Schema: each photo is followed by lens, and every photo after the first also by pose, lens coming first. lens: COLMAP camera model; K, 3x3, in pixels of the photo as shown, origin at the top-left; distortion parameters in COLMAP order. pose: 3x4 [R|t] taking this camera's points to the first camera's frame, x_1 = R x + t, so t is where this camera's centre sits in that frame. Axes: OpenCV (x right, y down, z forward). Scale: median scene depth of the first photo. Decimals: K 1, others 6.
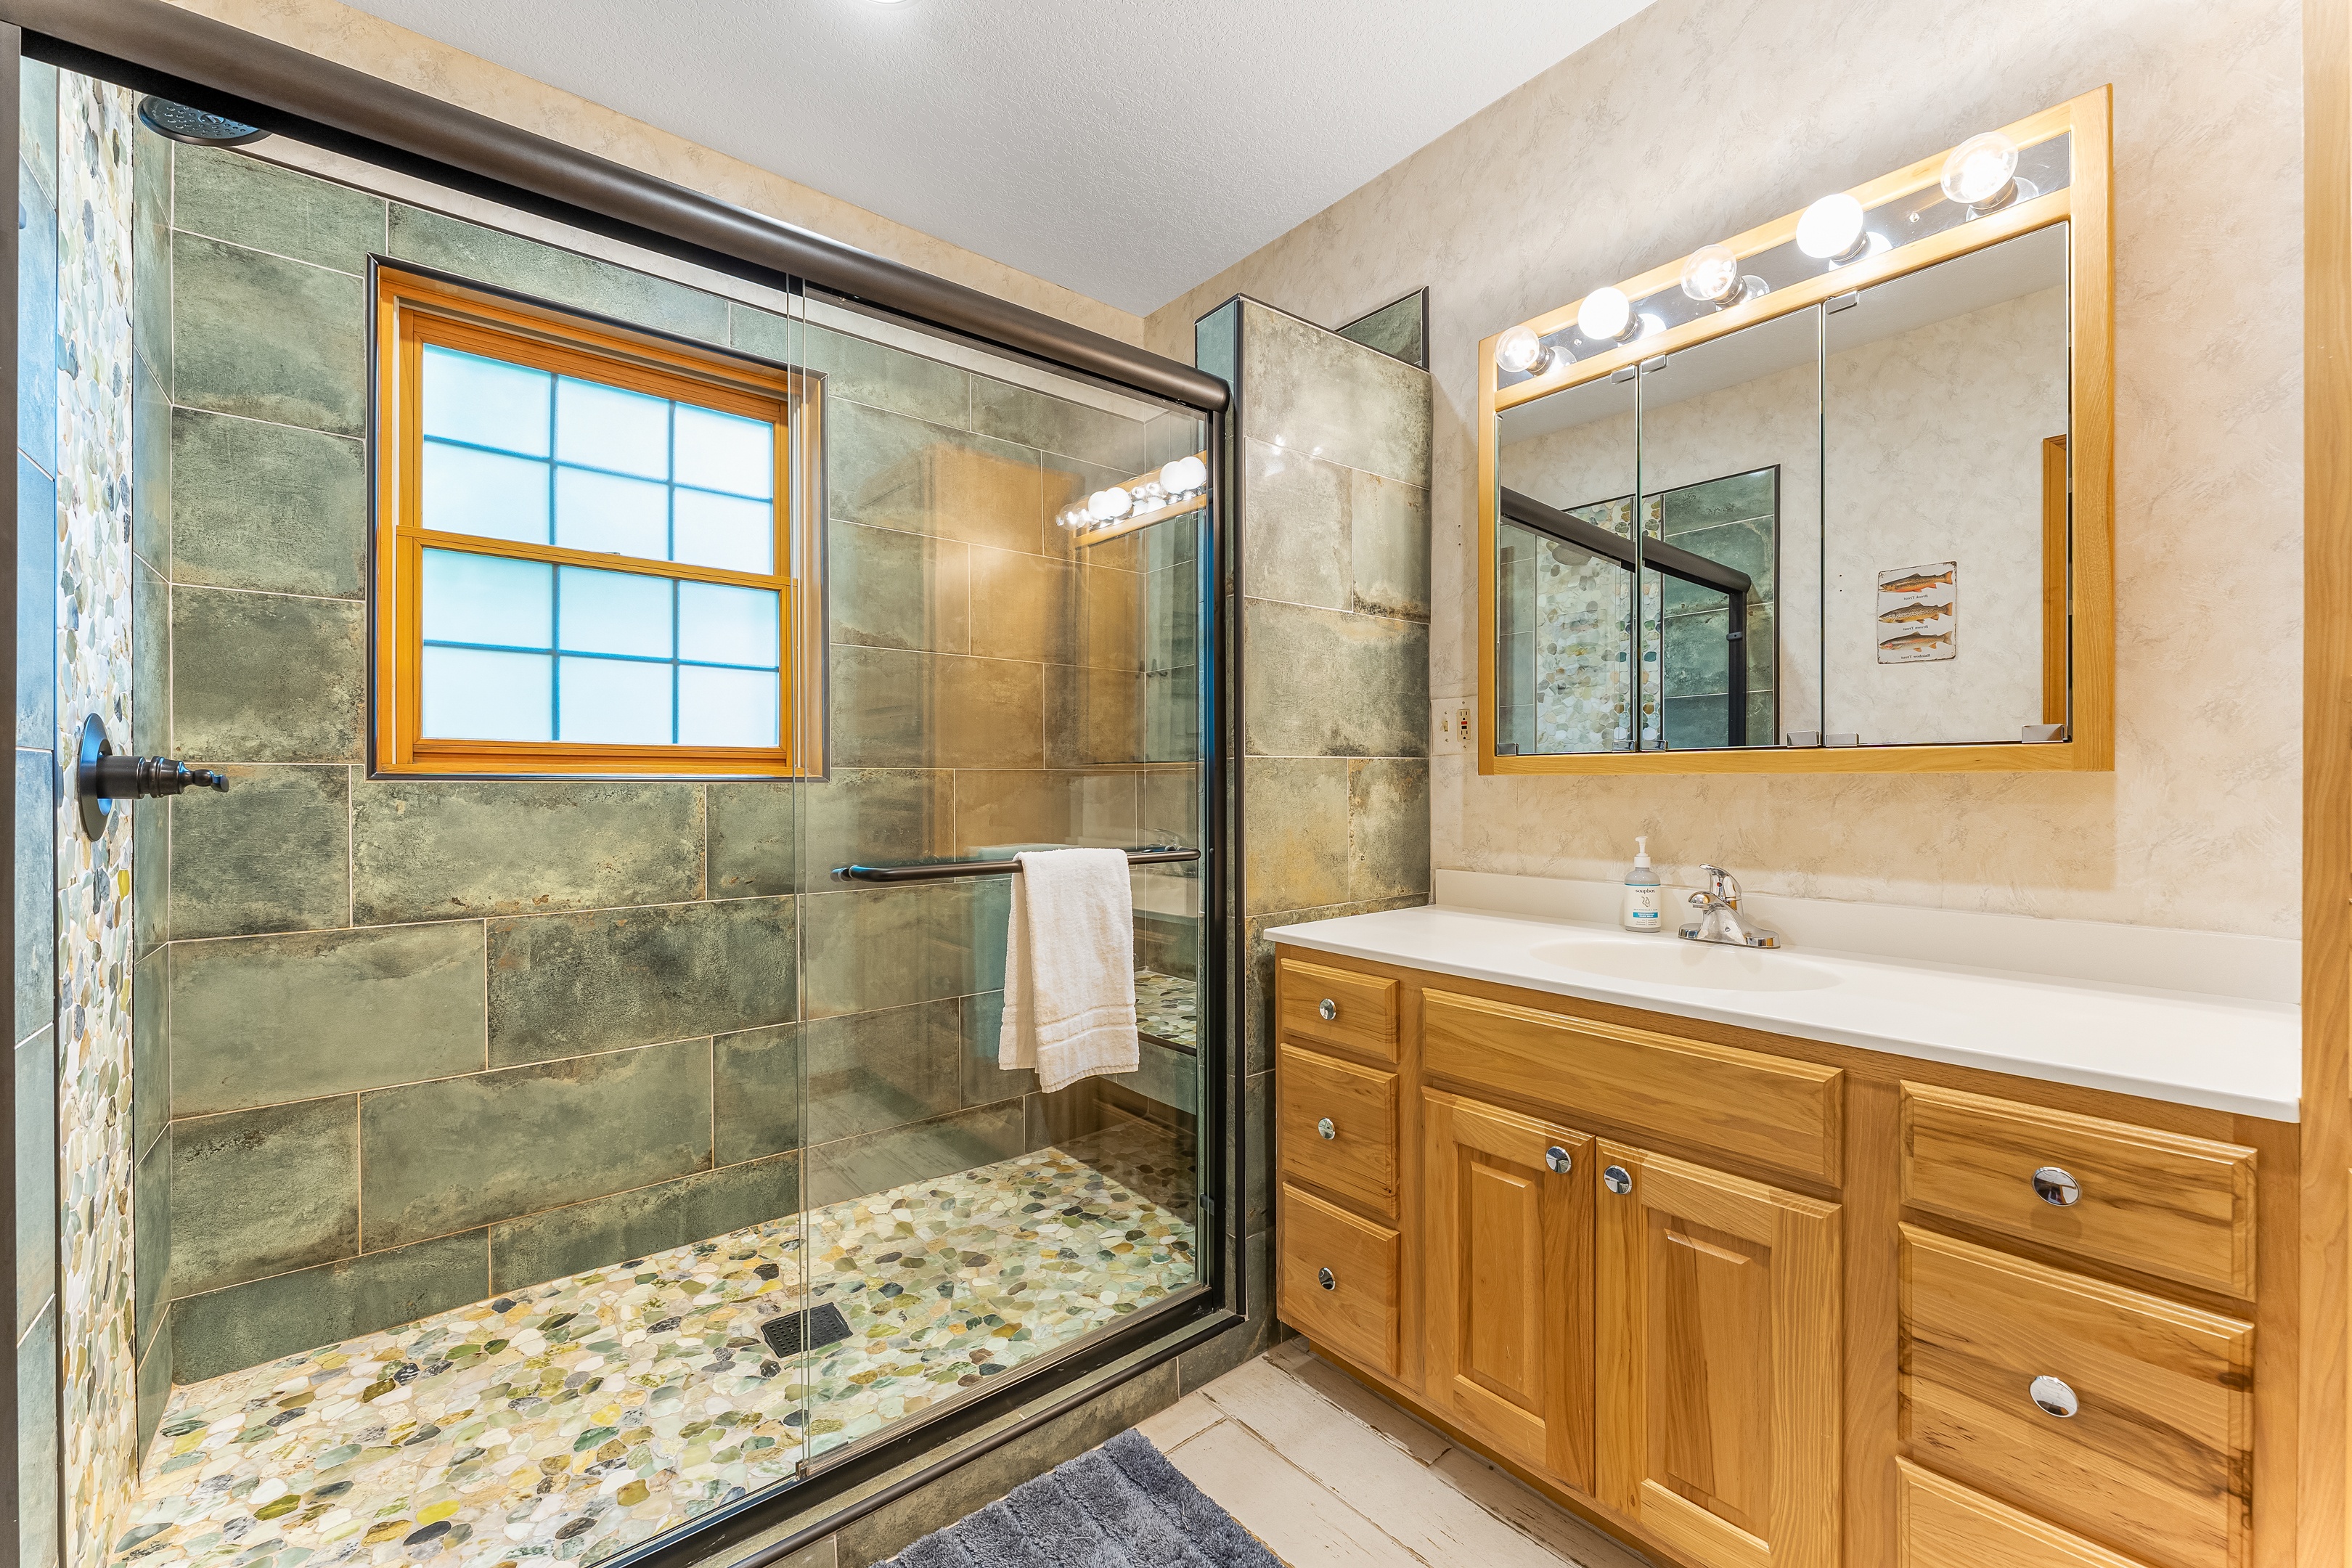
lens RADIAL K [[957.1, 0, 1182.4], [0, 957.1, 787.8], [0, 0, 1]] dist [-0.001072, -0.001455]
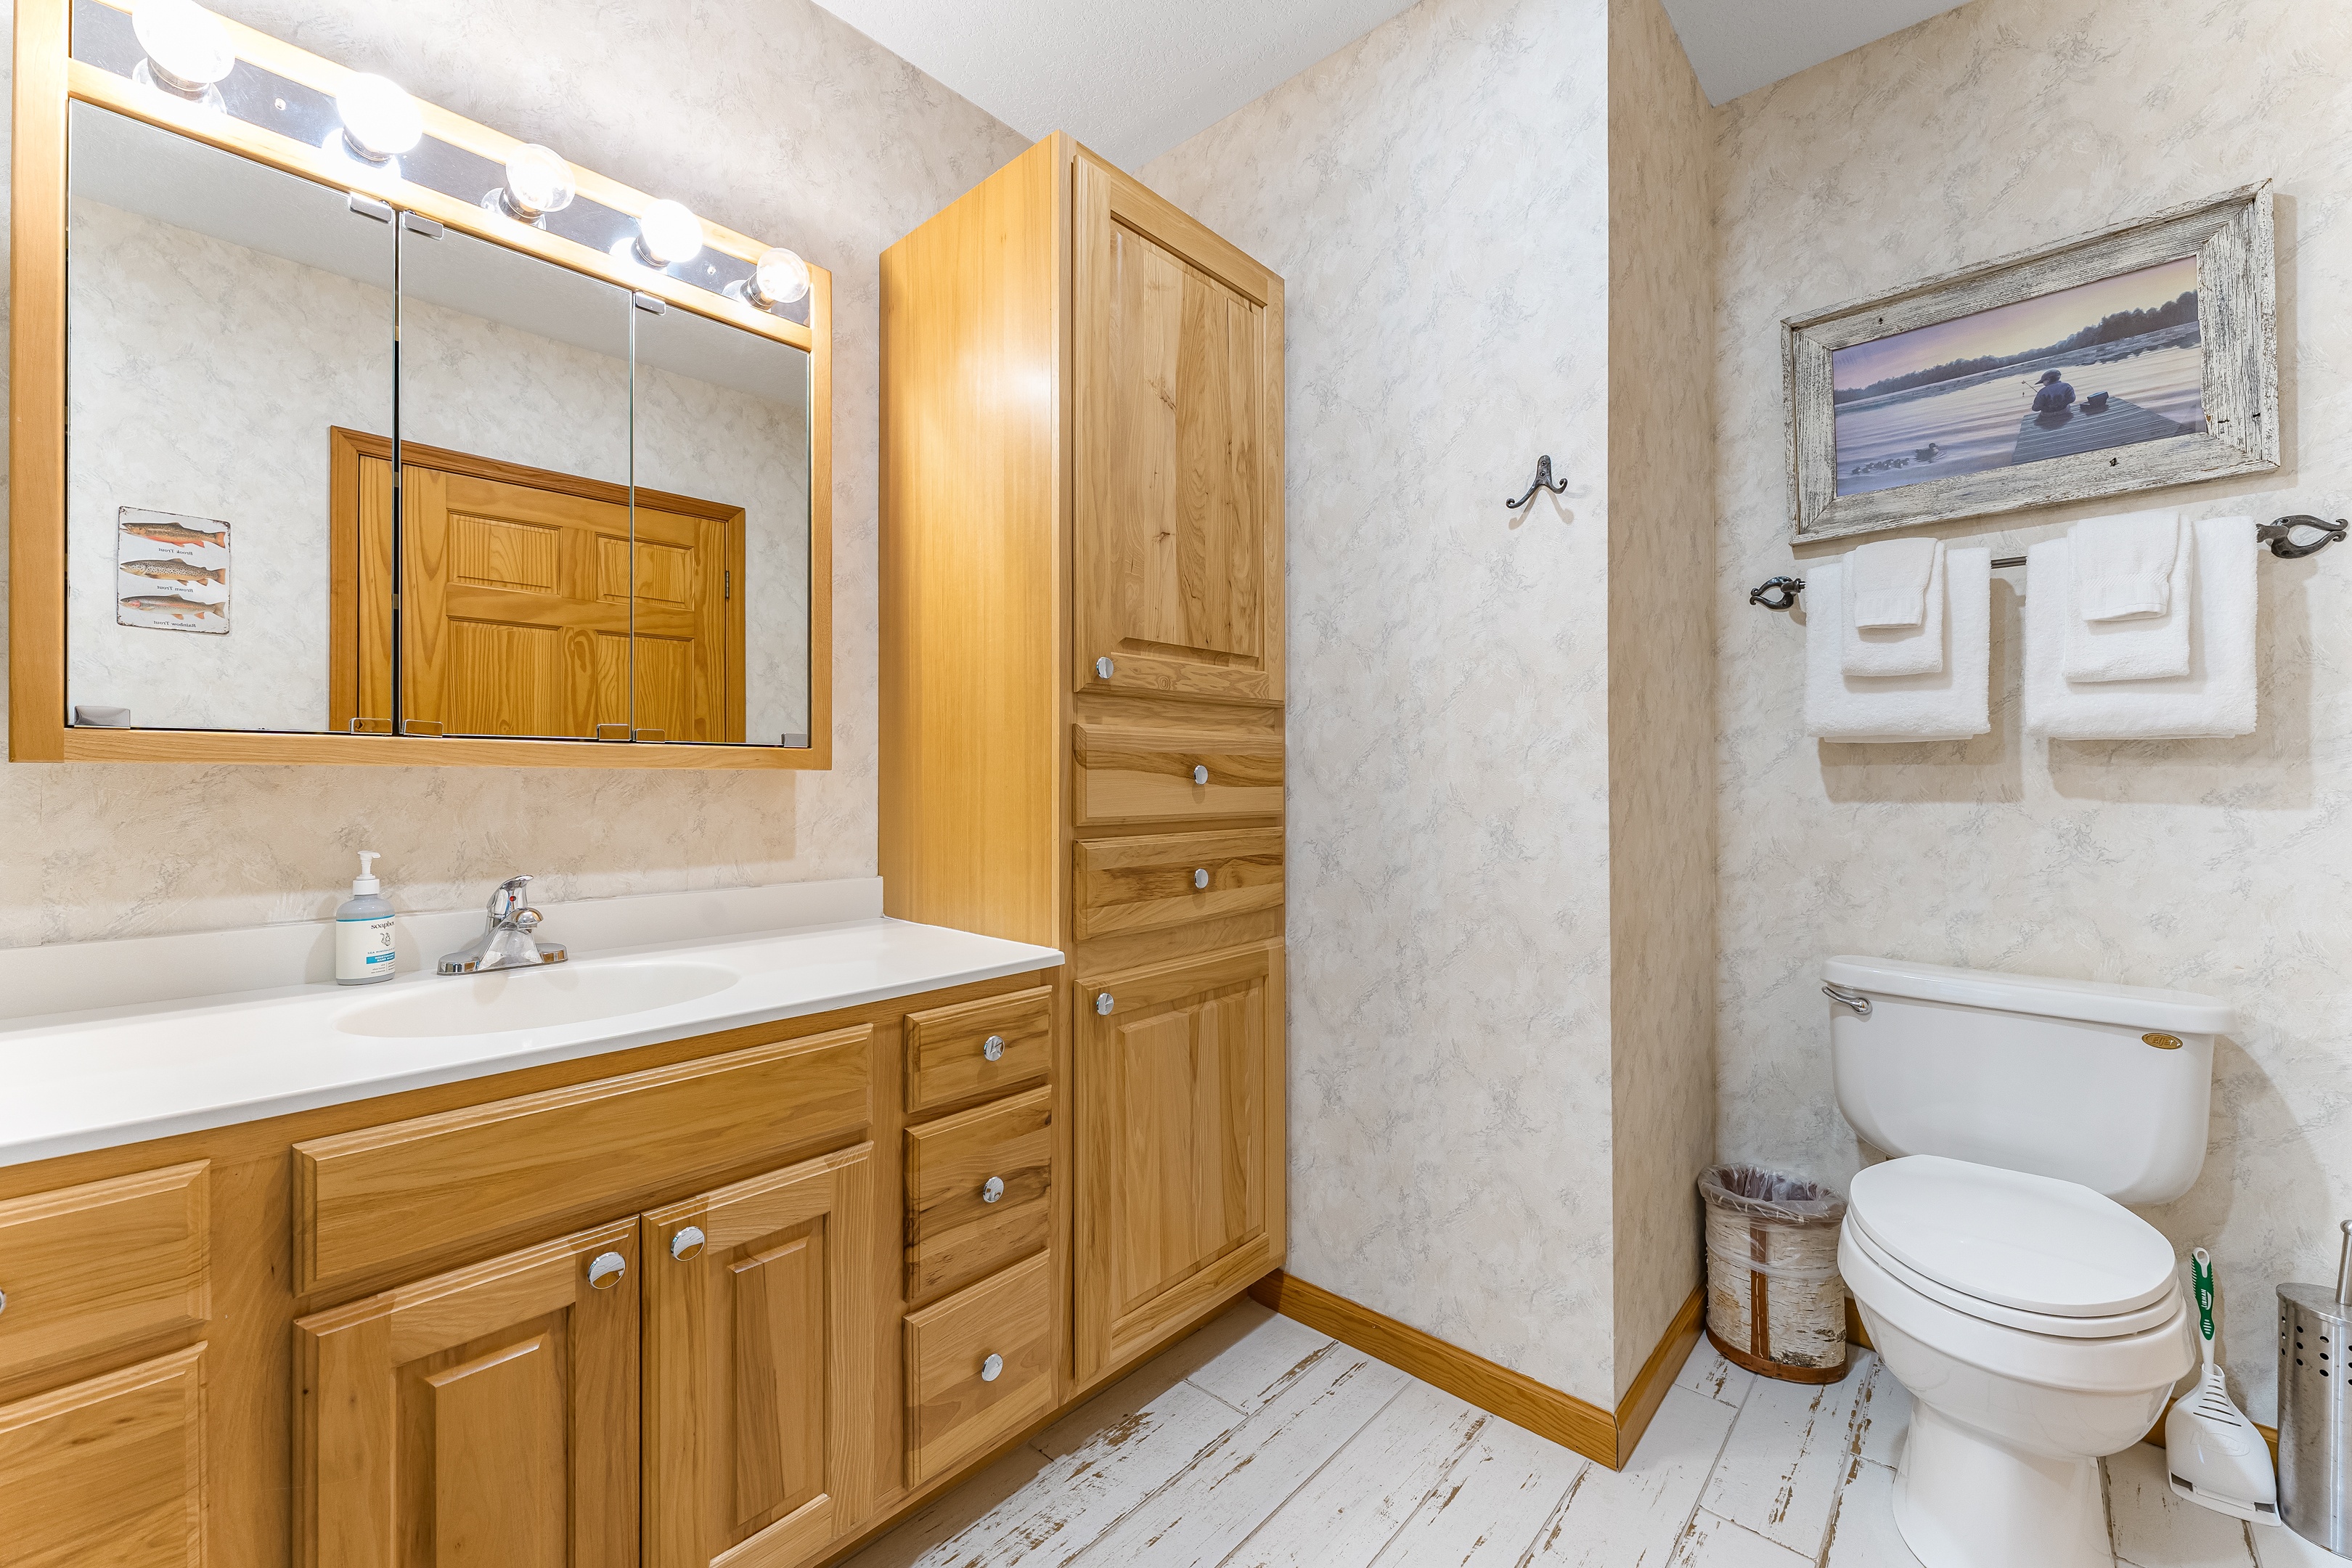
lens RADIAL K [[957.1, 0, 1184.3], [0, 957.1, 772.4], [0, 0, 1]] dist [-0.001072, -0.001455]
pose [[-0.155013, 0.007394, 0.987885, -0.372672], [0.002678, 0.999971, -0.007064, -0.002464], [-0.987909, 0.001551, -0.155029, 0.564635]]
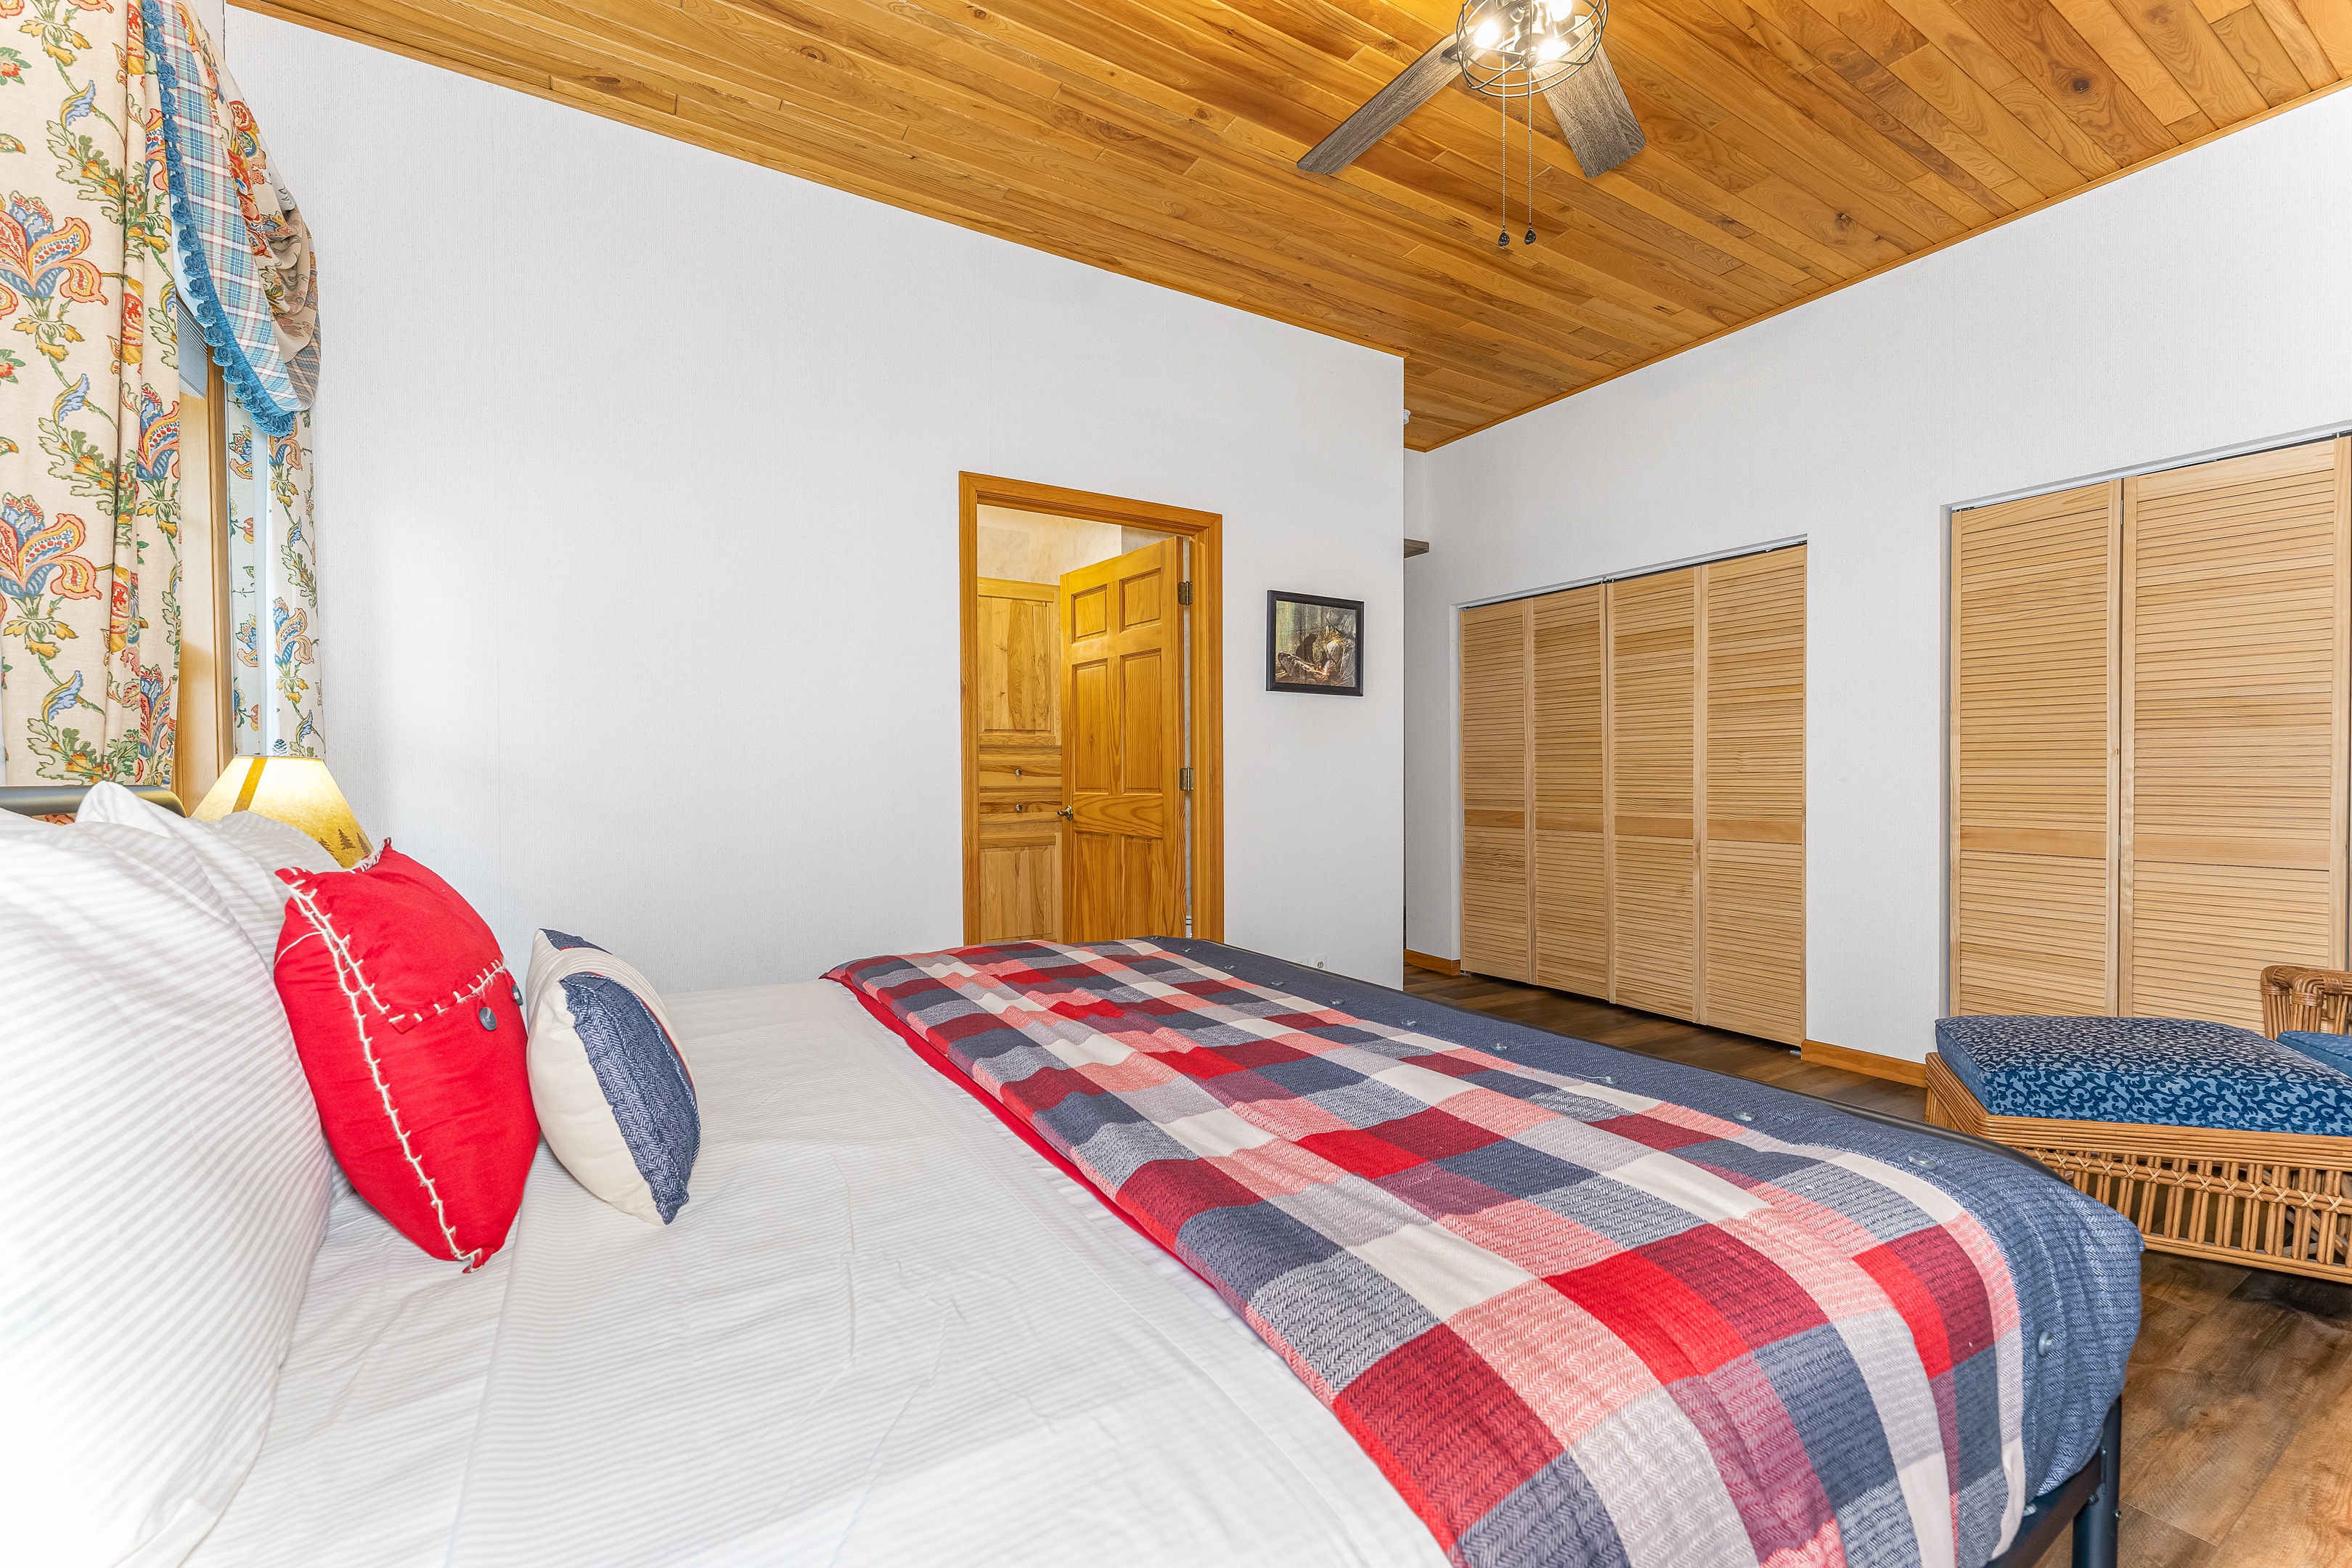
lens RADIAL K [[957.1, 0, 1180.4], [0, 957.1, 788.0], [0, 0, 1]] dist [-0.001072, -0.001455]
pose [[0.158160, -0.011206, 0.987350, -2.490285], [0.008885, 0.999911, 0.009926, 0.018567], [-0.987374, 0.007203, 0.158245, -0.722257]]
